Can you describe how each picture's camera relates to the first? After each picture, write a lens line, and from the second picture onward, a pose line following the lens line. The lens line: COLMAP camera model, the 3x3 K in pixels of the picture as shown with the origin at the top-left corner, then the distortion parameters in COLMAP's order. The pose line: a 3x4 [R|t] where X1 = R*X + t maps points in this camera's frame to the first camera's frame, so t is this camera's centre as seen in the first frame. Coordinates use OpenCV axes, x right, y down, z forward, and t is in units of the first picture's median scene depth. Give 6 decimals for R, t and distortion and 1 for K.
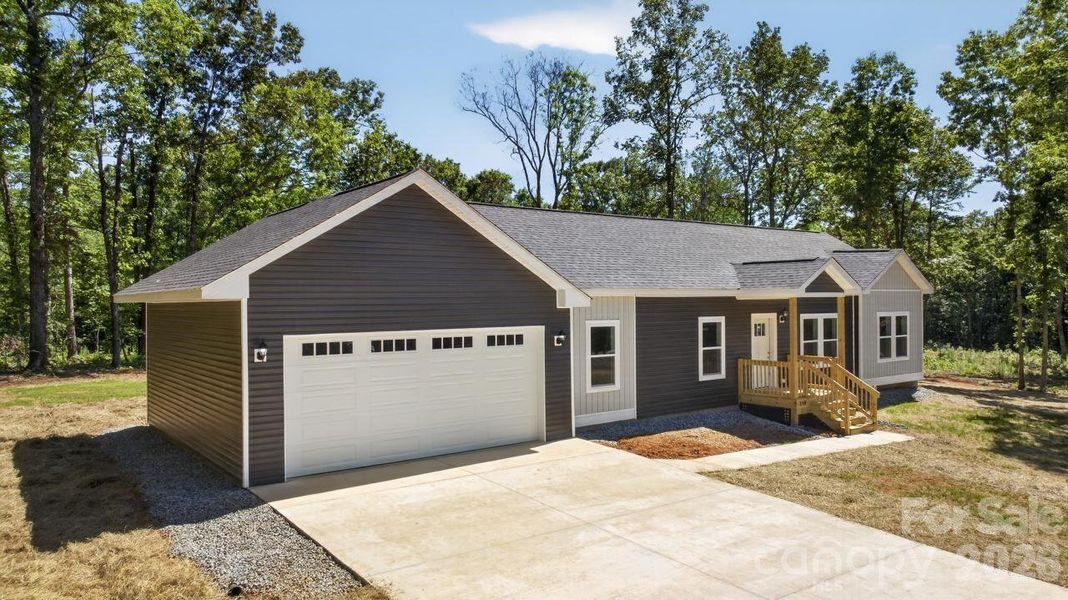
lens RADIAL K [[778.3, 0, 534.0], [0, 778.3, 300.0], [0, 0, 1]] dist [0.003524, -0.000255]
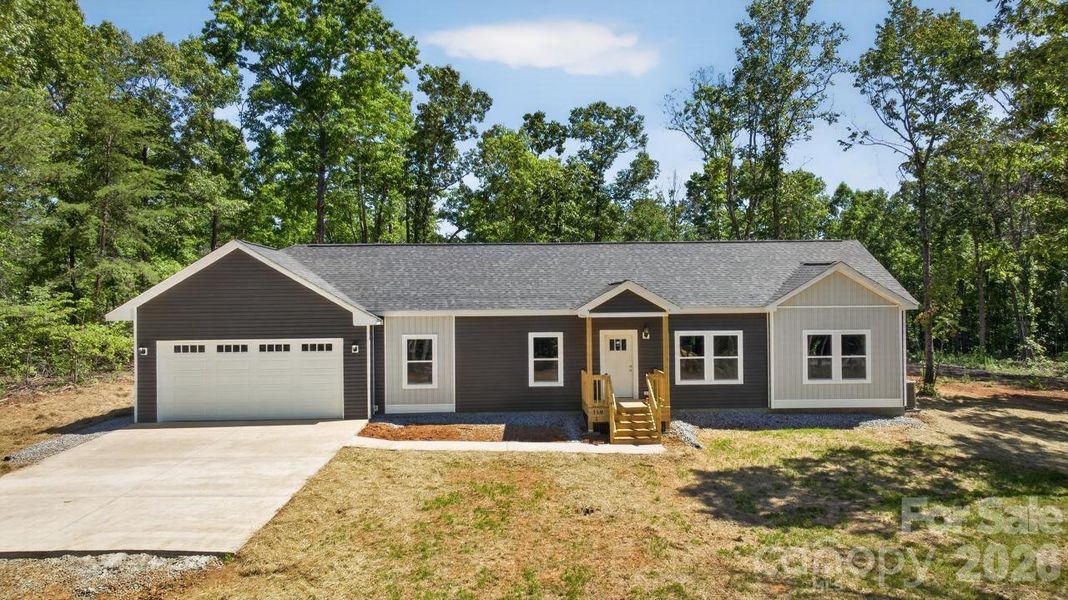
lens RADIAL K [[778.3, 0, 534.0], [0, 778.3, 300.0], [0, 0, 1]] dist [0.003524, -0.000255]
pose [[0.799479, 0.000416, -0.600694, 0.998940], [0.006110, 0.999942, 0.008824, -0.041121], [0.600663, -0.010725, 0.799430, 0.061502]]
